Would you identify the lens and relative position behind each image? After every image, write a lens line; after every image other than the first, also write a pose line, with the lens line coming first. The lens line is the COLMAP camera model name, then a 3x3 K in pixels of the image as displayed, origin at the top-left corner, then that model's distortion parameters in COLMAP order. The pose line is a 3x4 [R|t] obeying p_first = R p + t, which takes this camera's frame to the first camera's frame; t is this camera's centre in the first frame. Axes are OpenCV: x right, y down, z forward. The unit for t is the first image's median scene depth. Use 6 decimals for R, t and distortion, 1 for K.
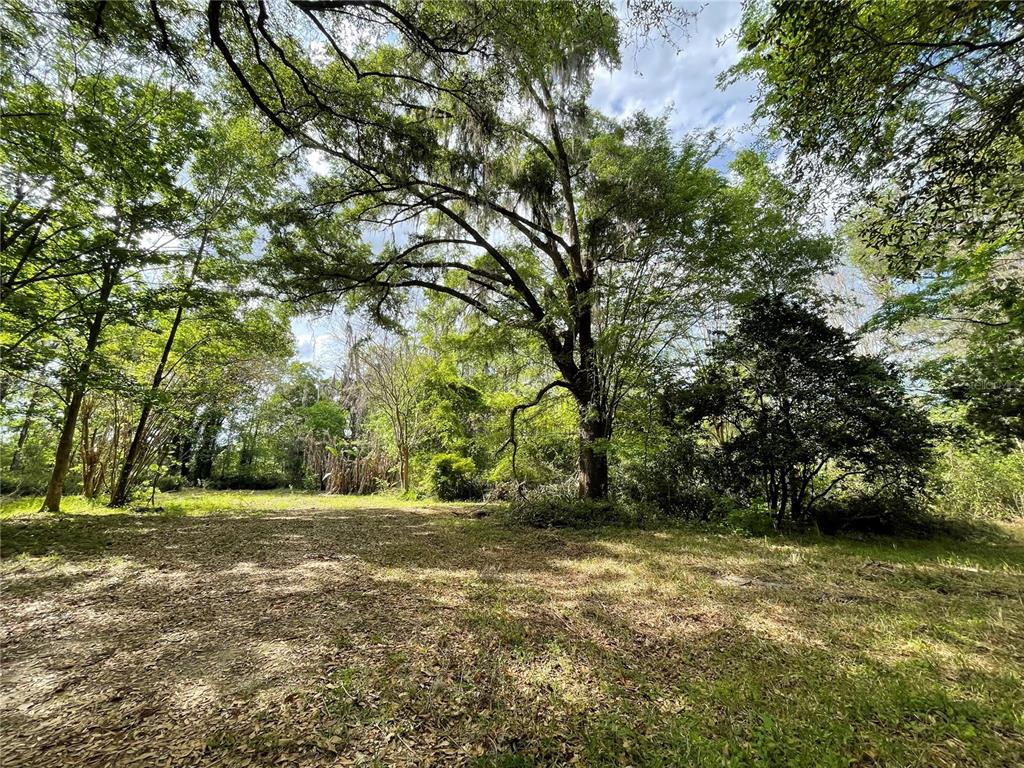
lens RADIAL K [[409.8, 0, 511.0], [0, 409.8, 380.7], [0, 0, 1]] dist [-0.002455, 0.000030]
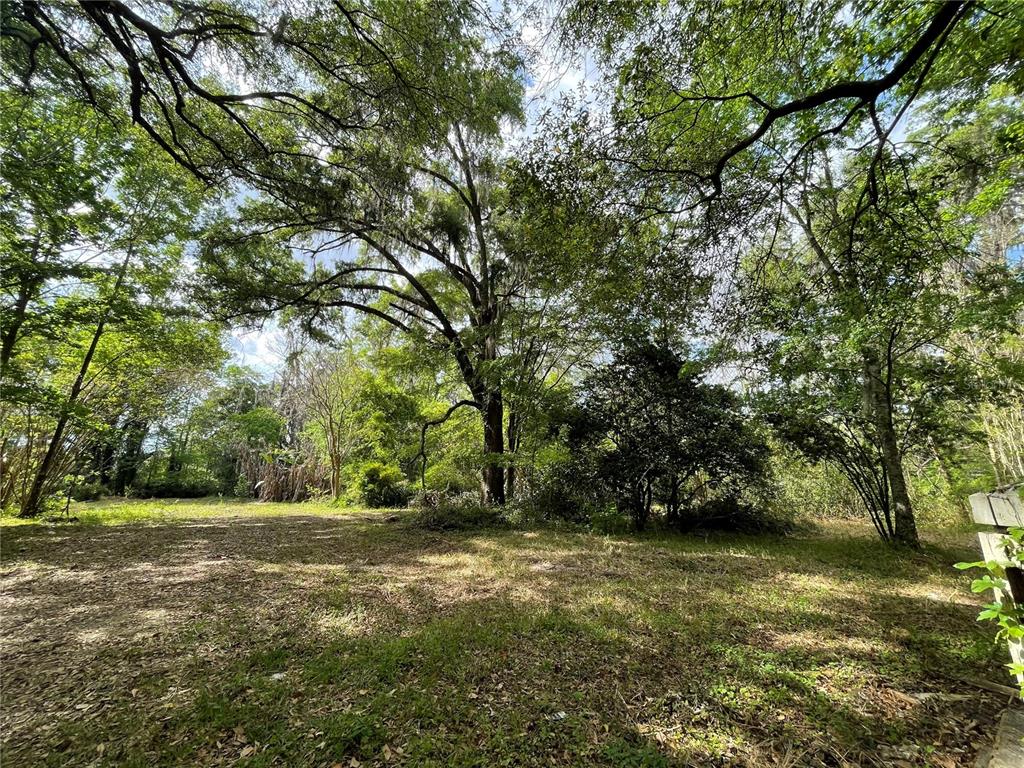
lens RADIAL K [[411.1, 0, 513.2], [0, 411.1, 382.0], [0, 0, 1]] dist [-0.003386, 0.000081]
pose [[0.994393, 0.020439, 0.103754, 0.100118], [-0.019657, 0.999770, -0.008552, -0.034806], [-0.103905, 0.006465, 0.994566, -0.113015]]
